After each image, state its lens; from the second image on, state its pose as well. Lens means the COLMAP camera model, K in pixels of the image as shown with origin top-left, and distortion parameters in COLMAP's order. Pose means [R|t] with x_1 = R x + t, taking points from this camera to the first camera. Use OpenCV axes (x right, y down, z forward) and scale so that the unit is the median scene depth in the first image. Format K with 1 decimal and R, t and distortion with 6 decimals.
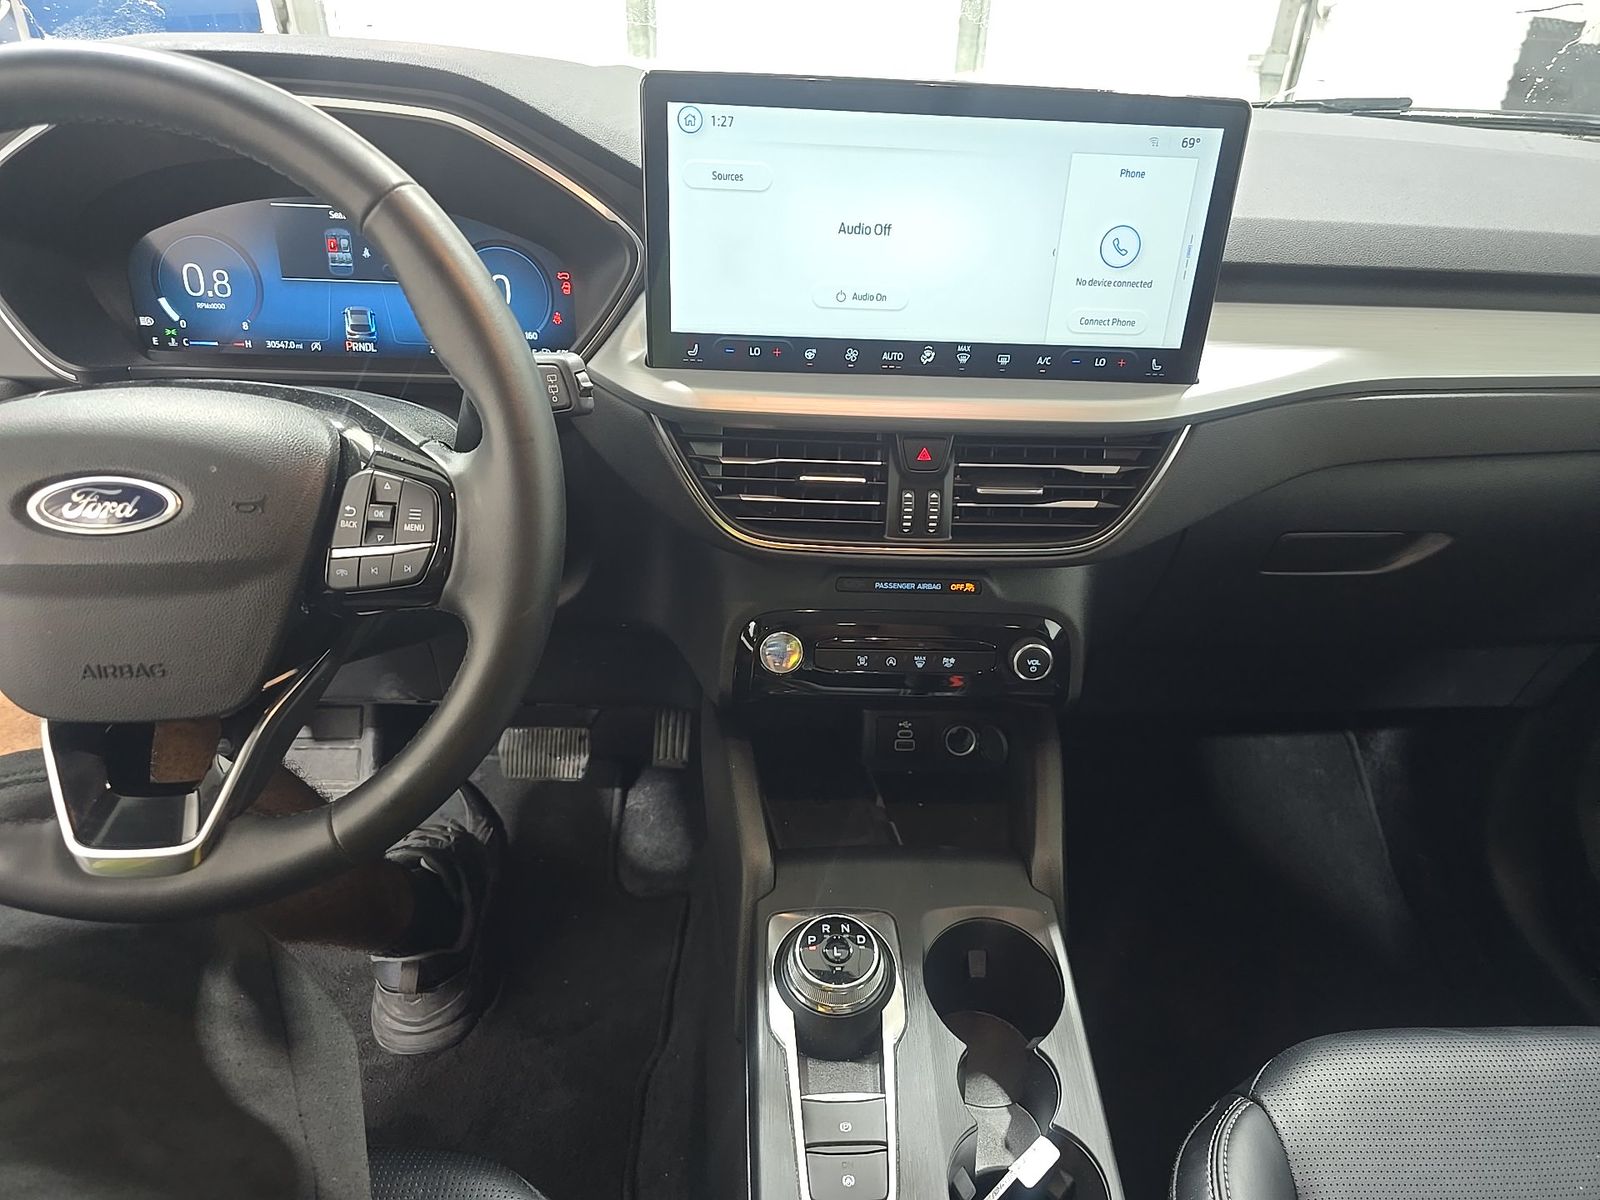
lens RADIAL K [[1076.8, 0, 872.0], [0, 1076.8, 626.4], [0, 0, 1]] dist [0.020738, -0.037322]
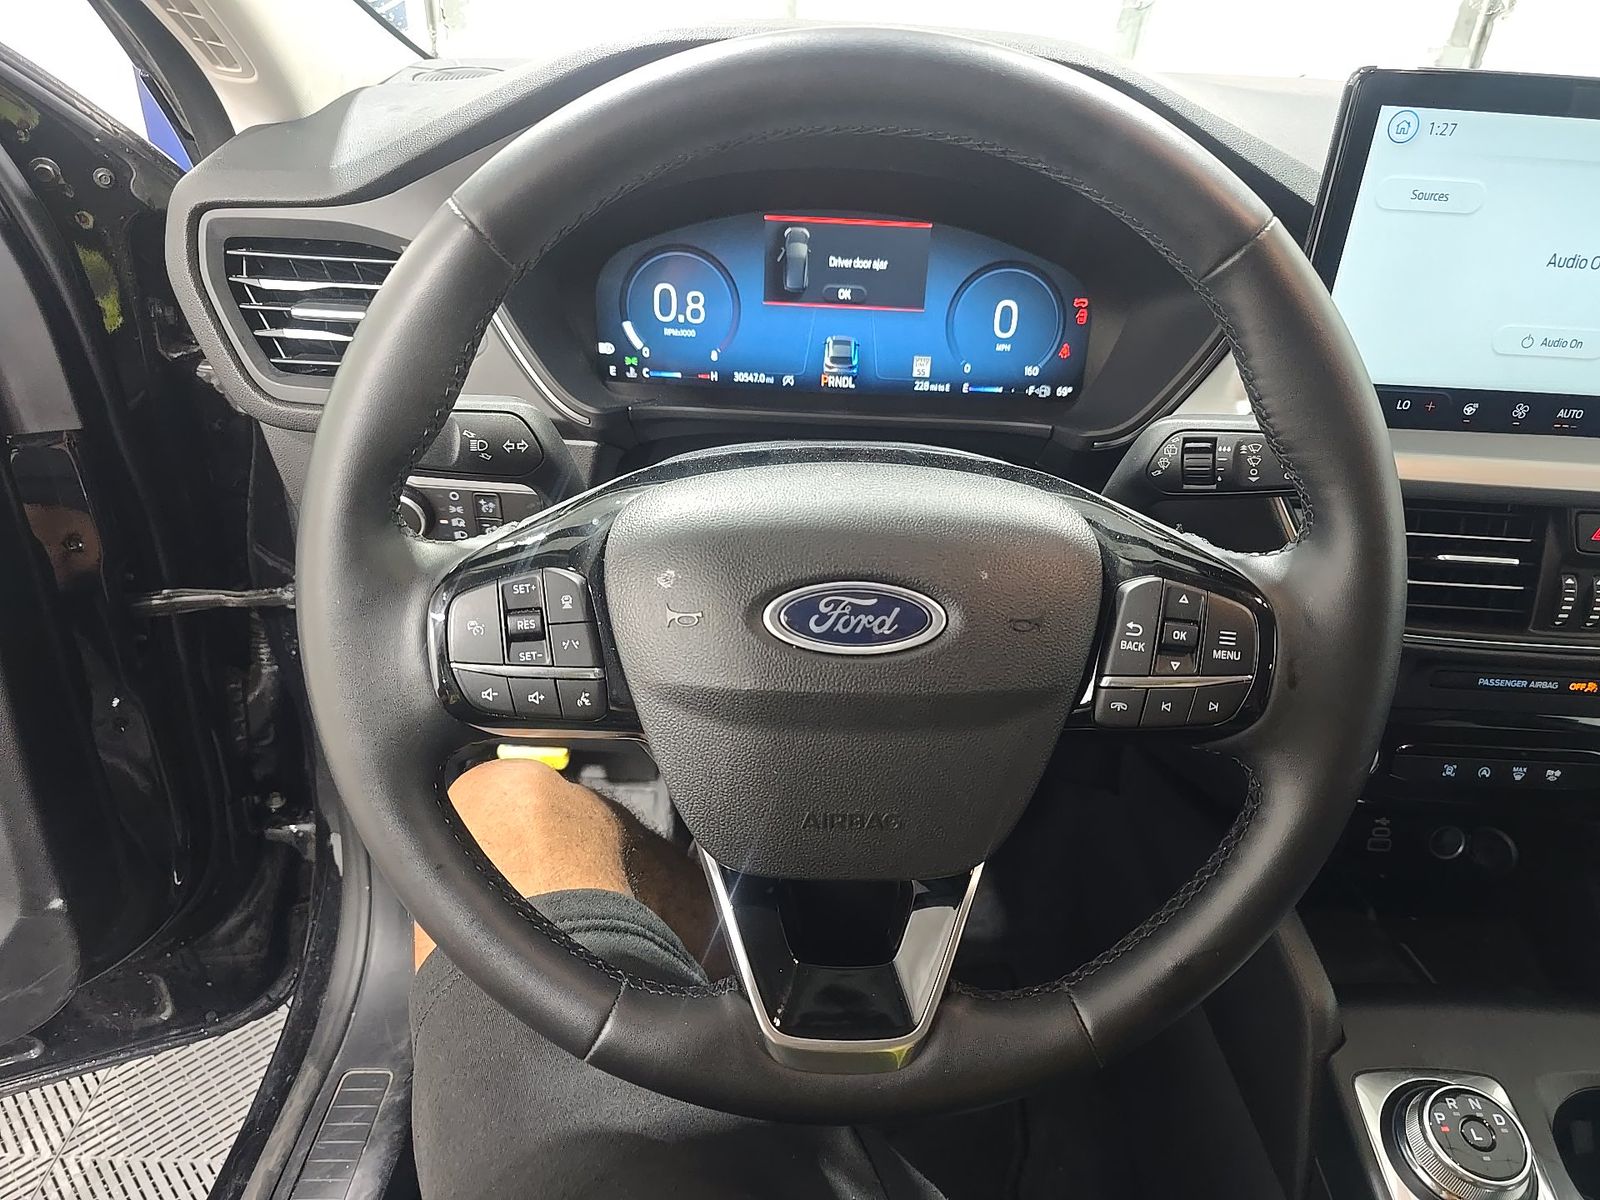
lens RADIAL K [[1076.8, 0, 803.0], [0, 1076.8, 613.8], [0, 0, 1]] dist [0.020738, -0.037322]
pose [[0.997170, 0.031555, -0.068243, -0.486394], [-0.031271, 0.999497, 0.005232, -0.082753], [0.068374, -0.003083, 0.997655, 0.141242]]
